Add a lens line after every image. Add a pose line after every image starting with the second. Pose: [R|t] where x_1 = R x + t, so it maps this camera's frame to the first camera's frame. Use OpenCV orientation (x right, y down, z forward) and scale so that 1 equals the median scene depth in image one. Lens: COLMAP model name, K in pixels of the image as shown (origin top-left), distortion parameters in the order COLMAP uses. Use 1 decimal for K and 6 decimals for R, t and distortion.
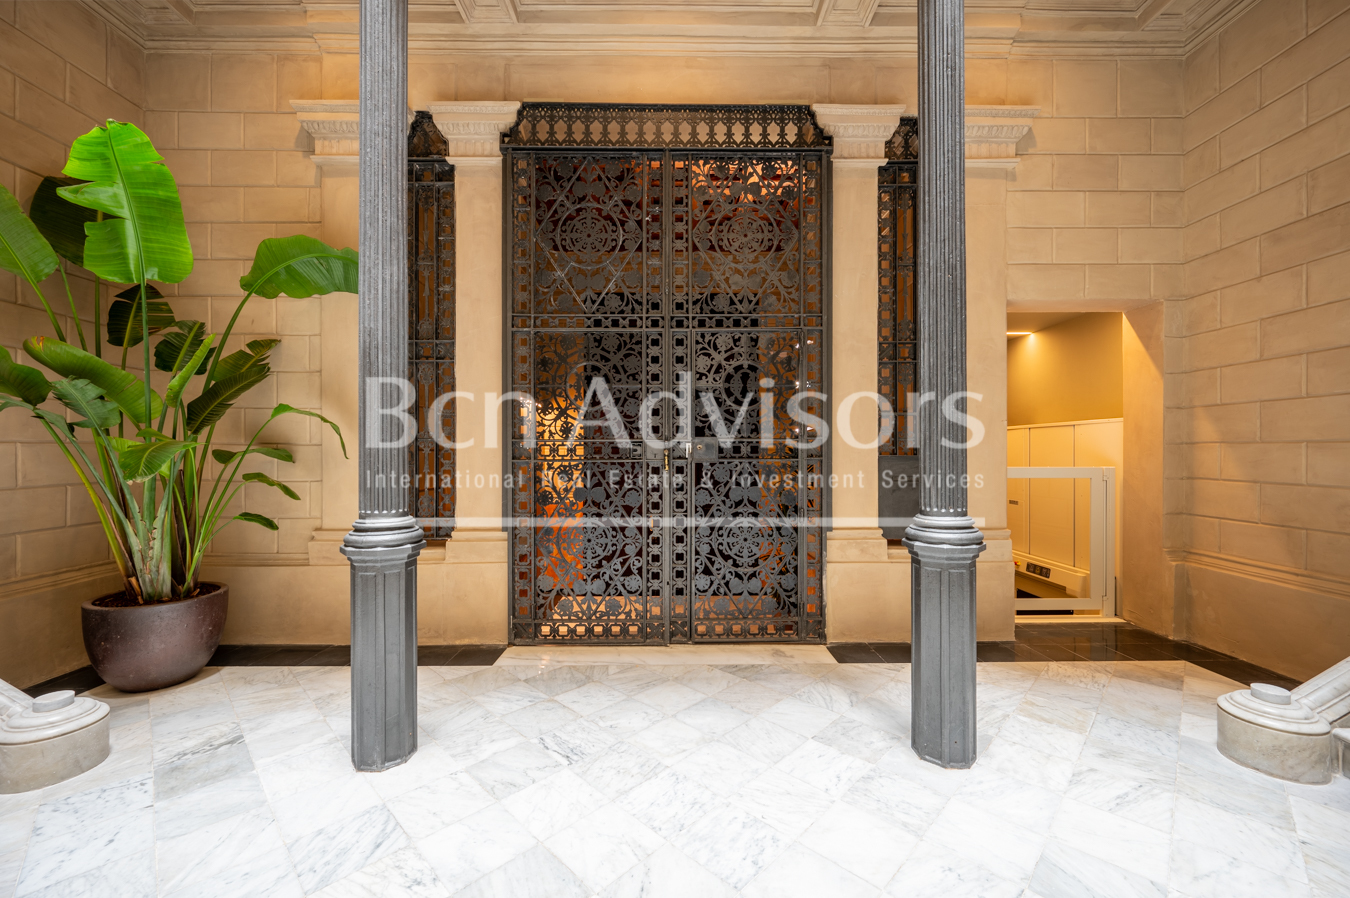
lens RADIAL K [[540.7, 0, 675.0], [0, 540.7, 449.0], [0, 0, 1]] dist [-0.002825, 0.000215]
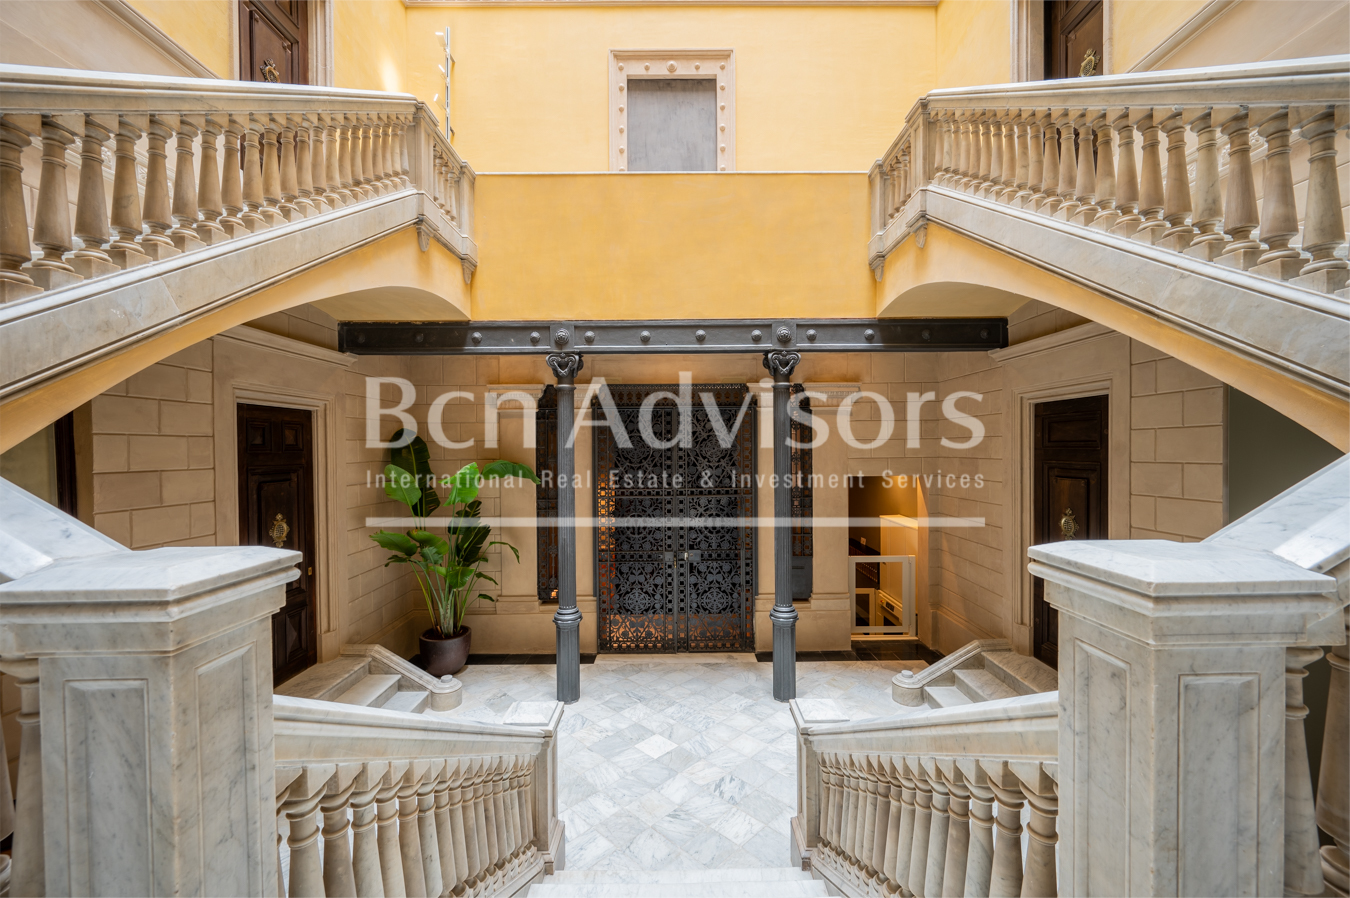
lens RADIAL K [[540.7, 0, 675.0], [0, 540.7, 449.0], [0, 0, 1]] dist [-0.002825, 0.000215]
pose [[0.999984, -0.005588, -0.000994, -0.011862], [0.005593, 0.999970, 0.005426, -0.405782], [0.000964, -0.005431, 0.999985, -1.001610]]
